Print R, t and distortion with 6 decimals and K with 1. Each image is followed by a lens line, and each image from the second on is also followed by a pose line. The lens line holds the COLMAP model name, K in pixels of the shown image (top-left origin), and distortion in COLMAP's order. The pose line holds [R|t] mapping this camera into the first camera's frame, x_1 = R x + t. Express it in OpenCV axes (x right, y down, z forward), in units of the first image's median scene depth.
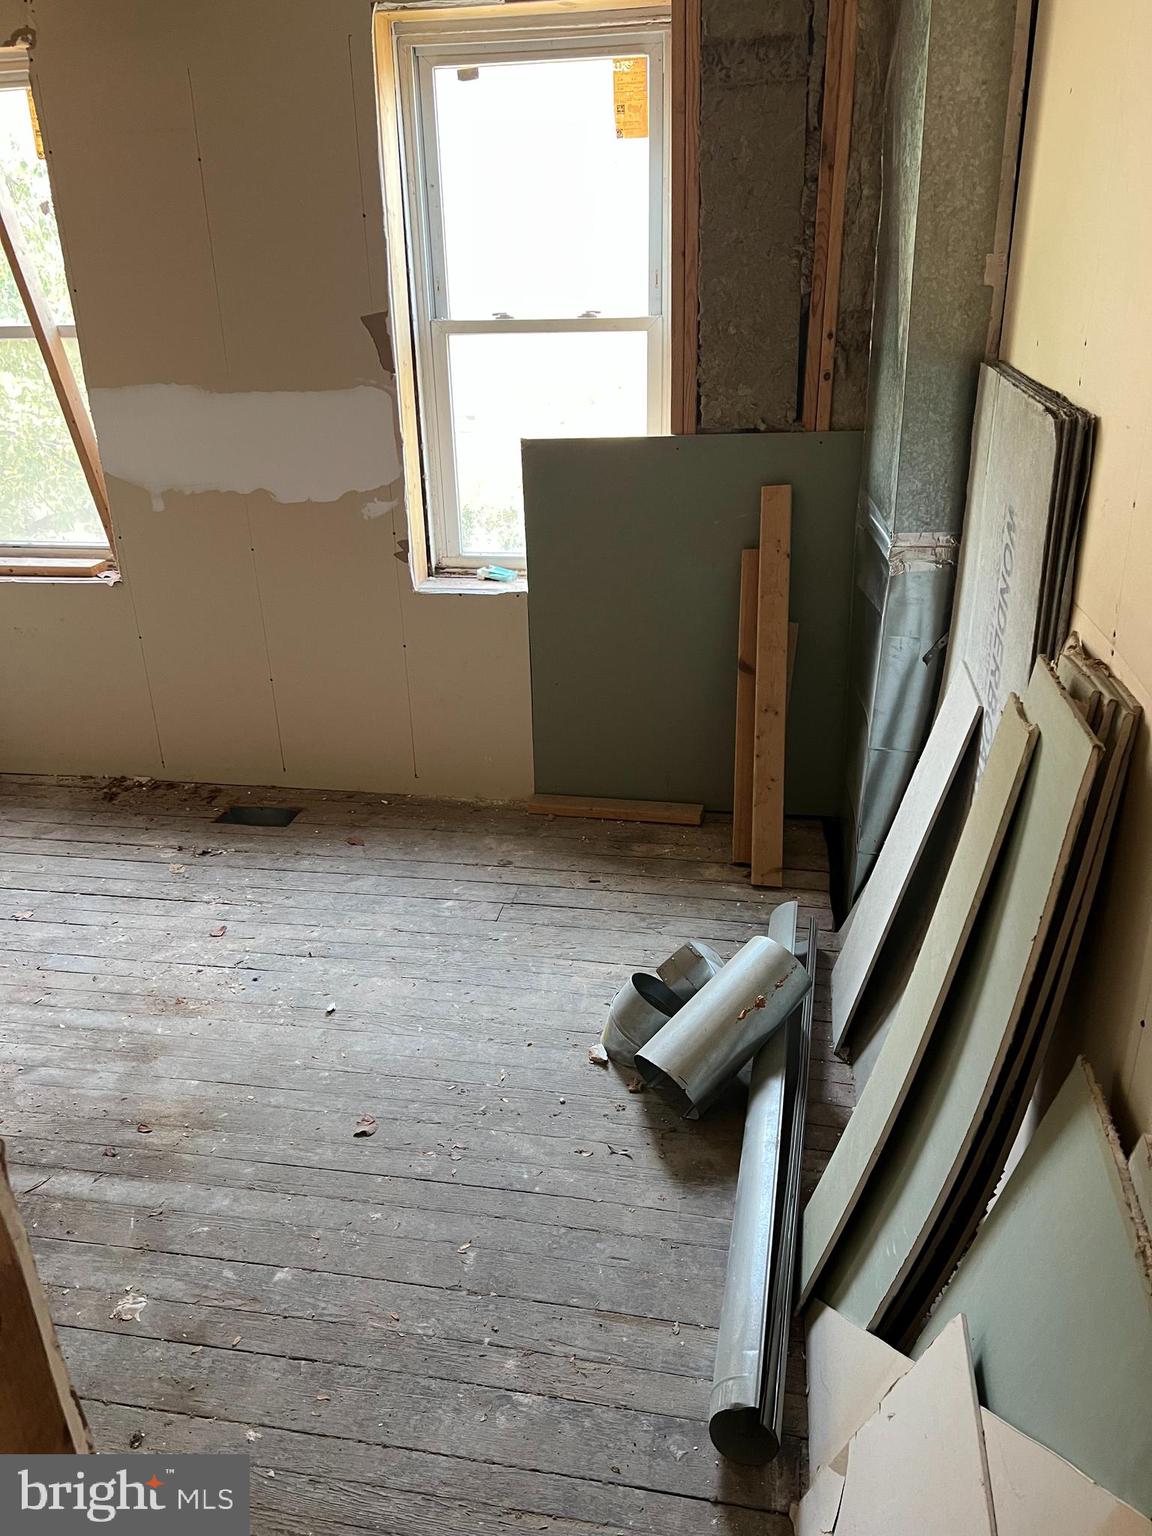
lens RADIAL K [[1171.0, 0, 581.2], [0, 1171.0, 766.8], [0, 0, 1]] dist [0.048935, -0.048013]
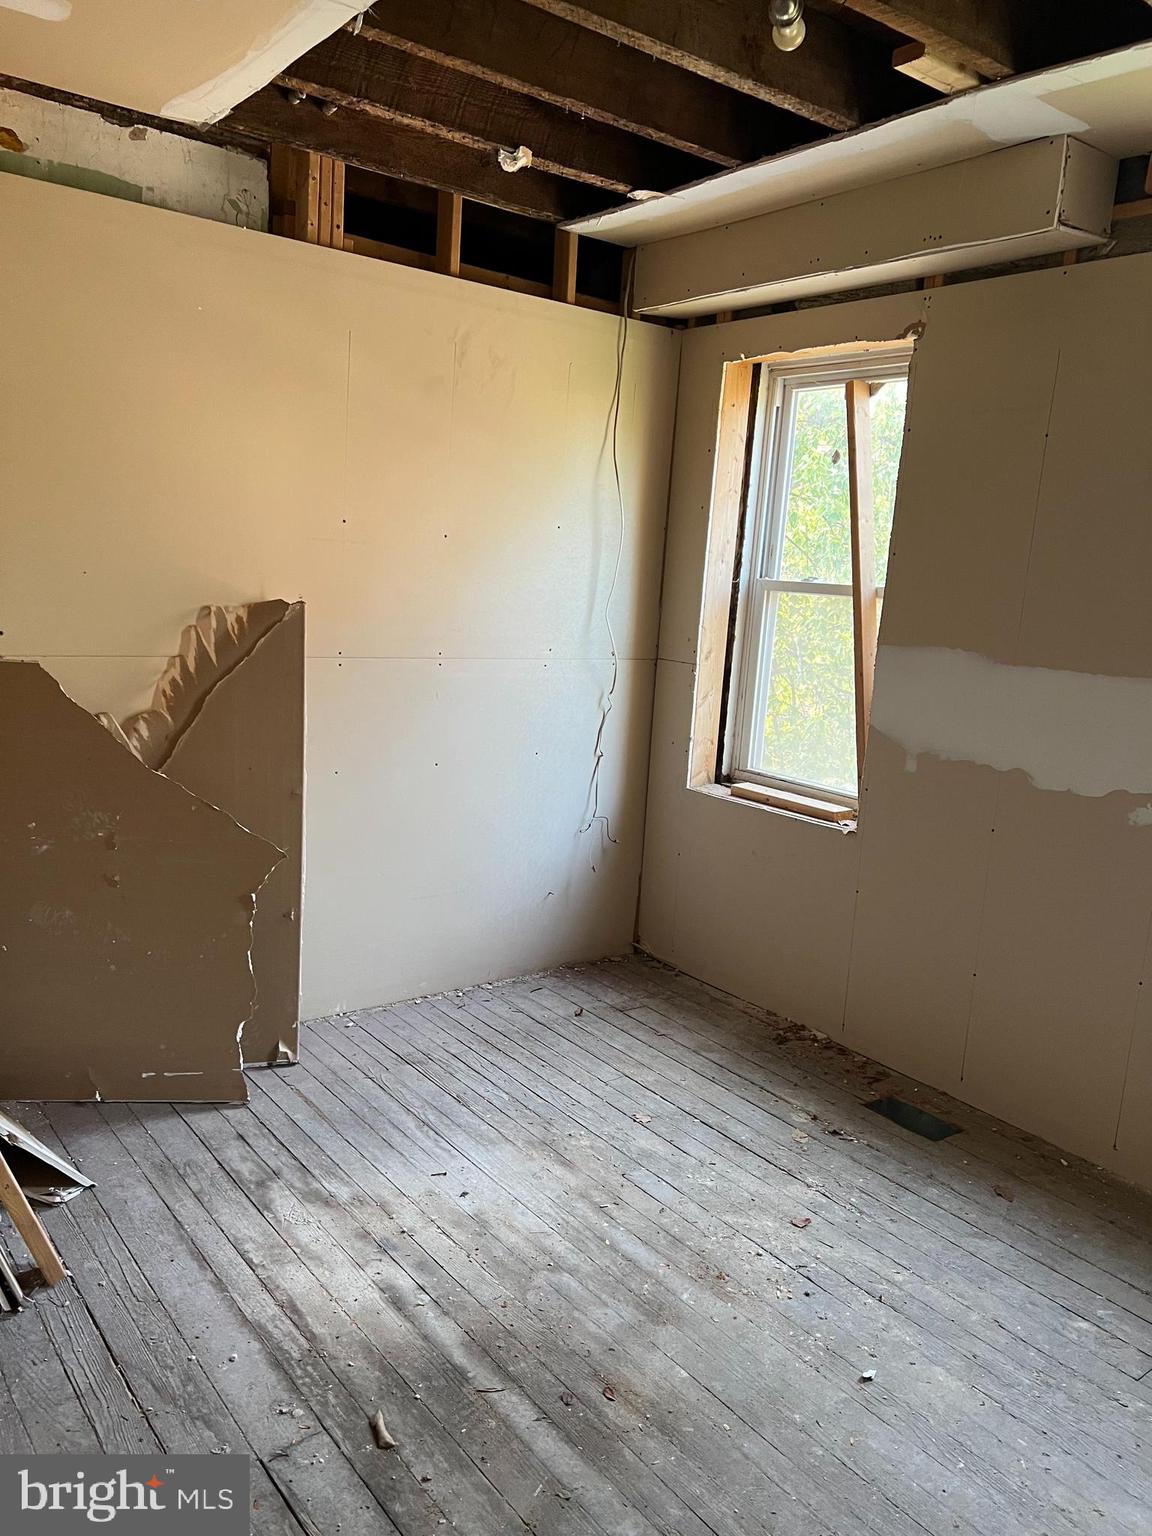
lens RADIAL K [[1171.0, 0, 568.8], [0, 1171.0, 776.4], [0, 0, 1]] dist [0.048935, -0.048013]
pose [[0.726715, 0.193552, -0.659107, 0.083518], [-0.342731, 0.933692, -0.103701, -0.020496], [0.595332, 0.301258, 0.744865, 0.137465]]
